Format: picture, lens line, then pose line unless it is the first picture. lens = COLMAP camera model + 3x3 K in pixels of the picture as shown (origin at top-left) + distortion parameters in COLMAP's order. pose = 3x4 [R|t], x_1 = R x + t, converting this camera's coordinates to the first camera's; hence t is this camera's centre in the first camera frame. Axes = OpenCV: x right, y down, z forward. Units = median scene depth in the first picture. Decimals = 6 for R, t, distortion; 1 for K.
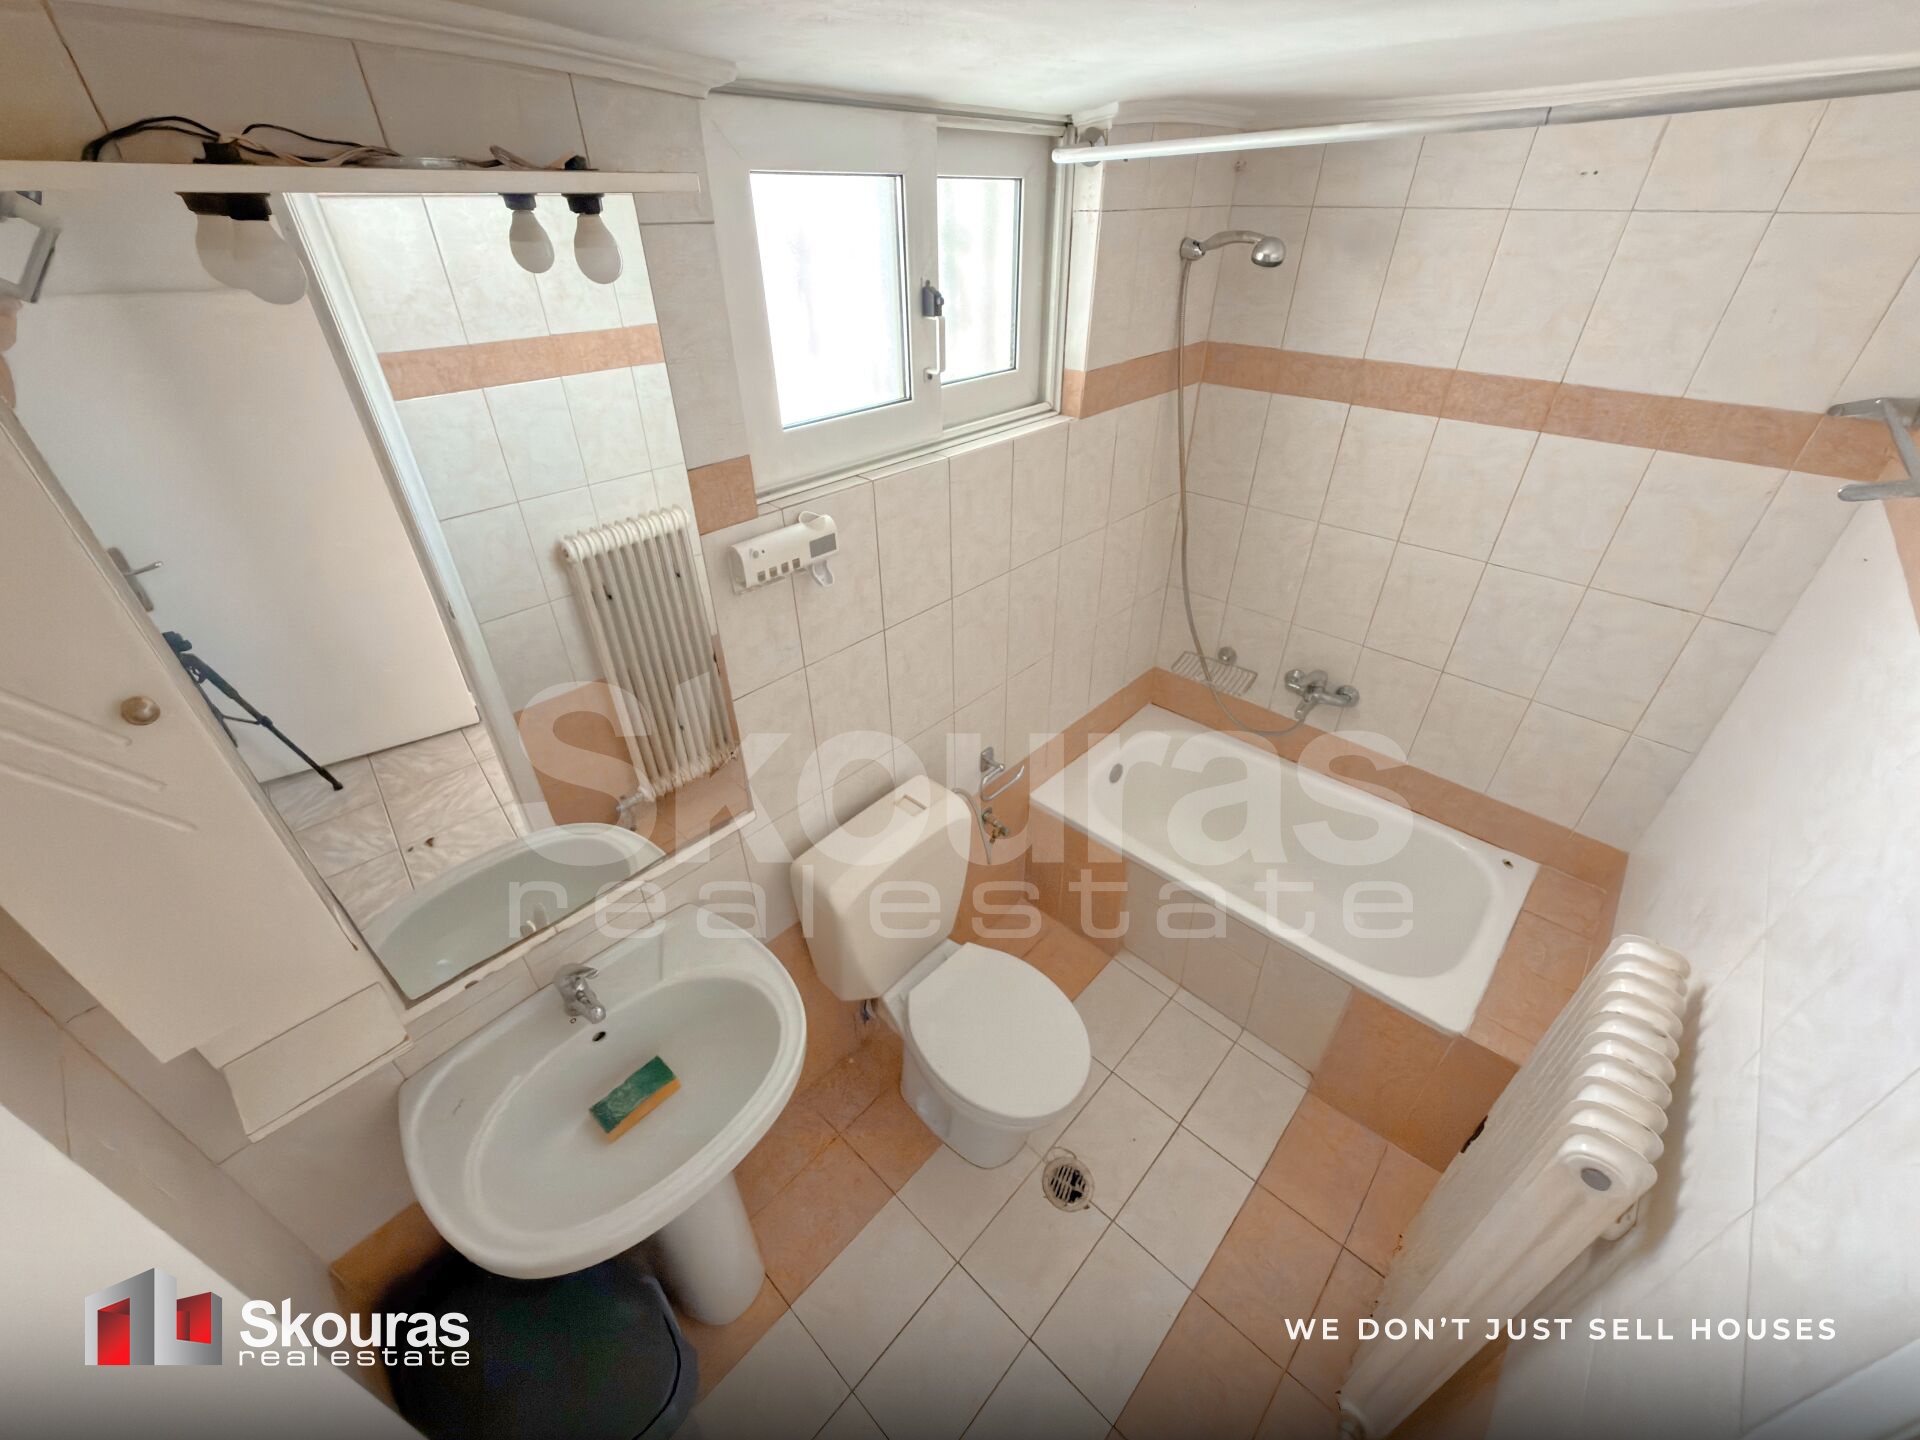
lens RADIAL K [[754.1, 0, 961.7], [0, 754.1, 703.7], [0, 0, 1]] dist [-0.006787, 0.000452]
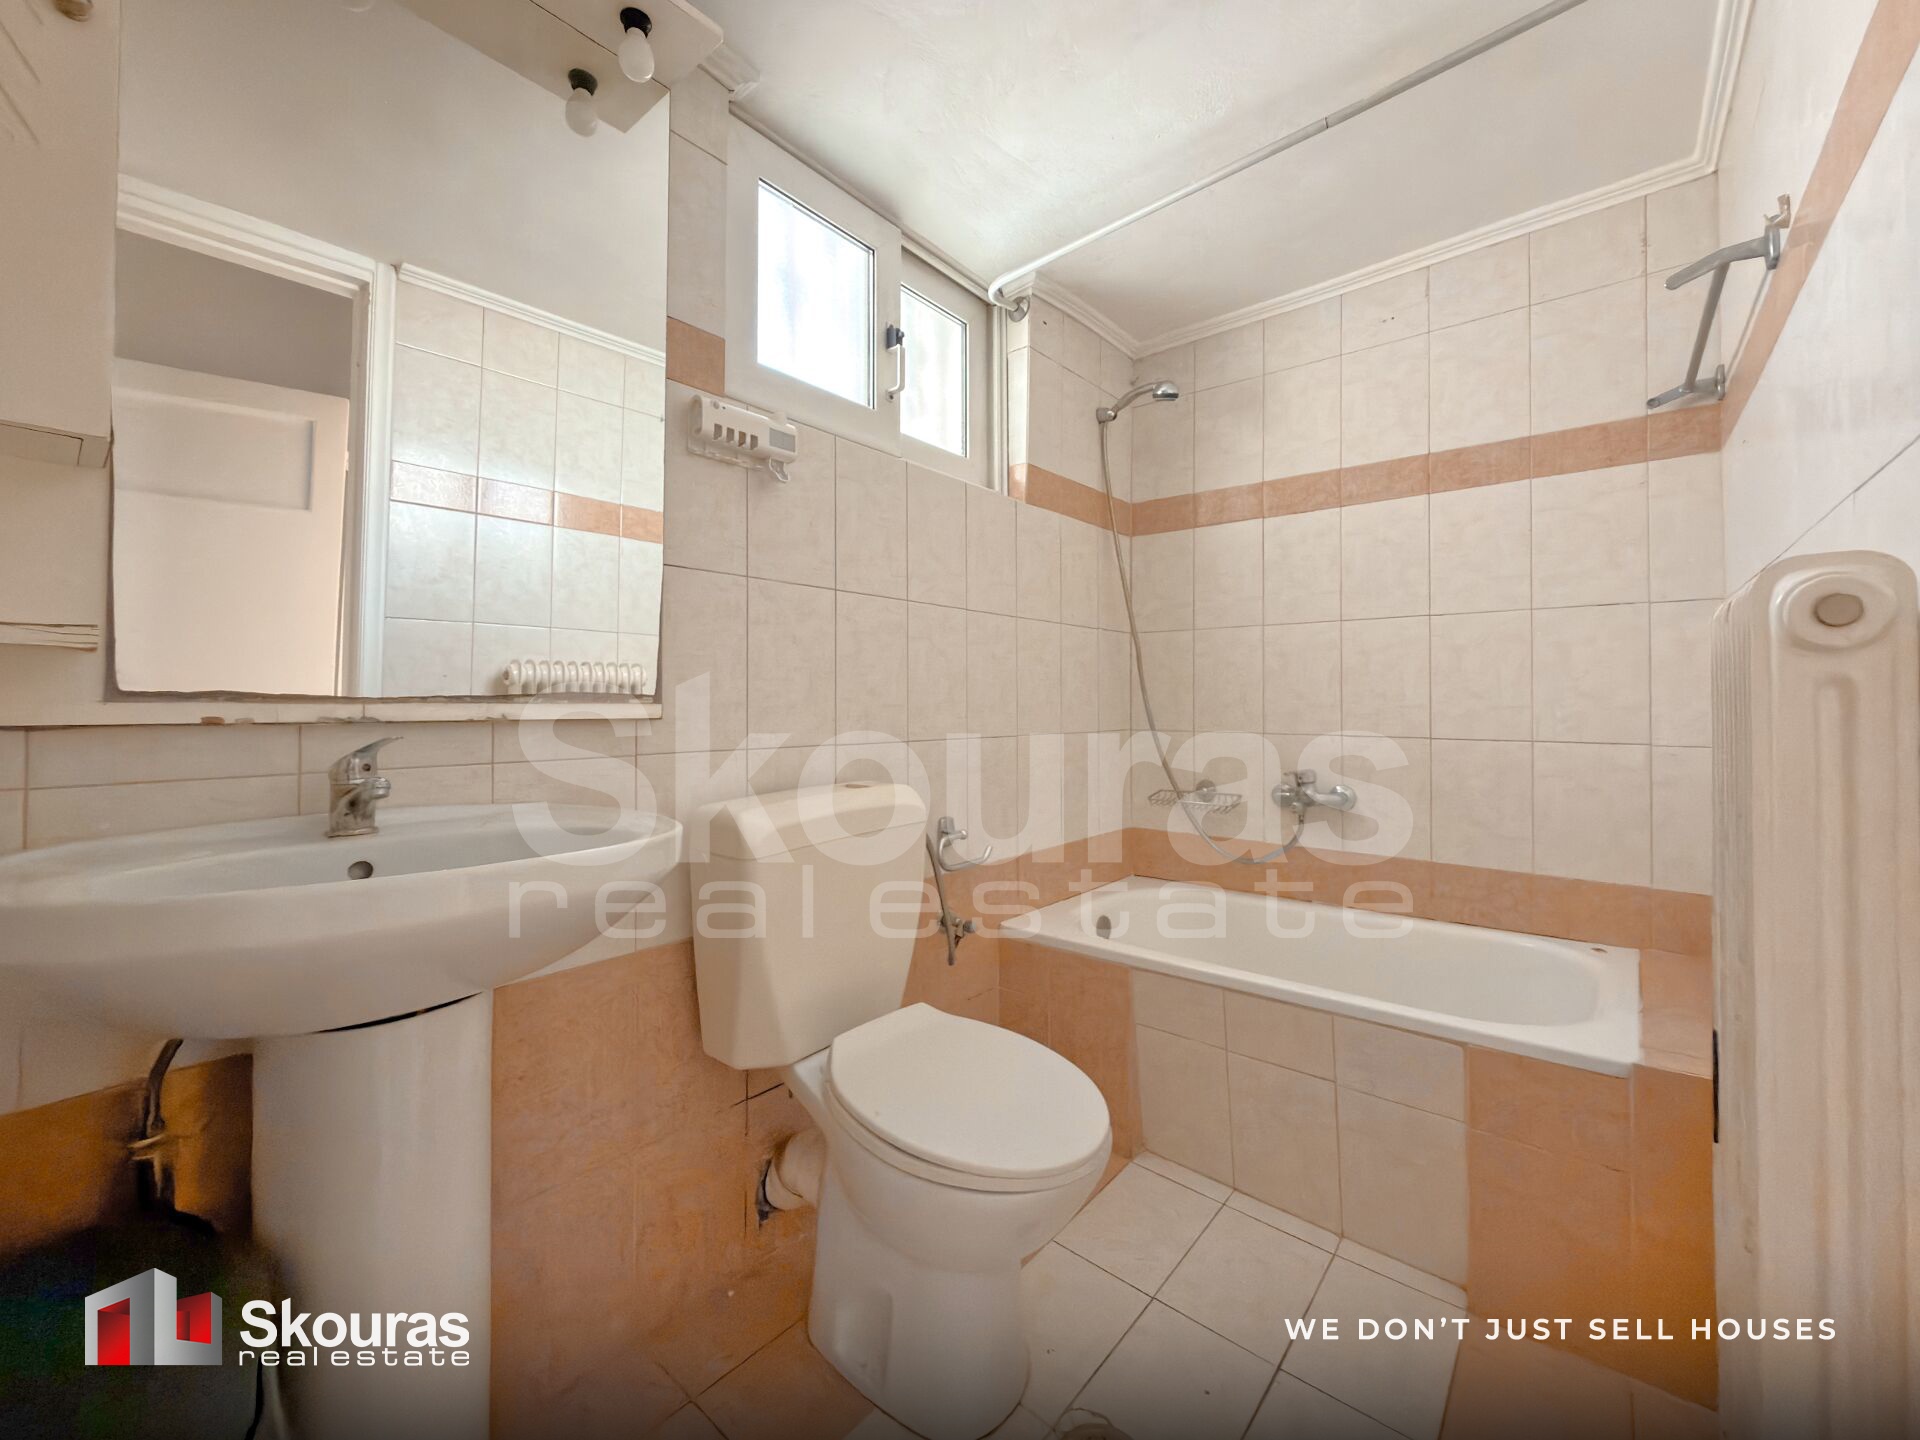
lens RADIAL K [[754.1, 0, 959.7], [0, 754.1, 701.8], [0, 0, 1]] dist [-0.006787, 0.000452]
pose [[0.999295, 0.003427, 0.037392, 0.018157], [0.018304, 0.825043, -0.564774, 0.514141], [-0.032785, 0.565060, 0.824398, 0.254008]]
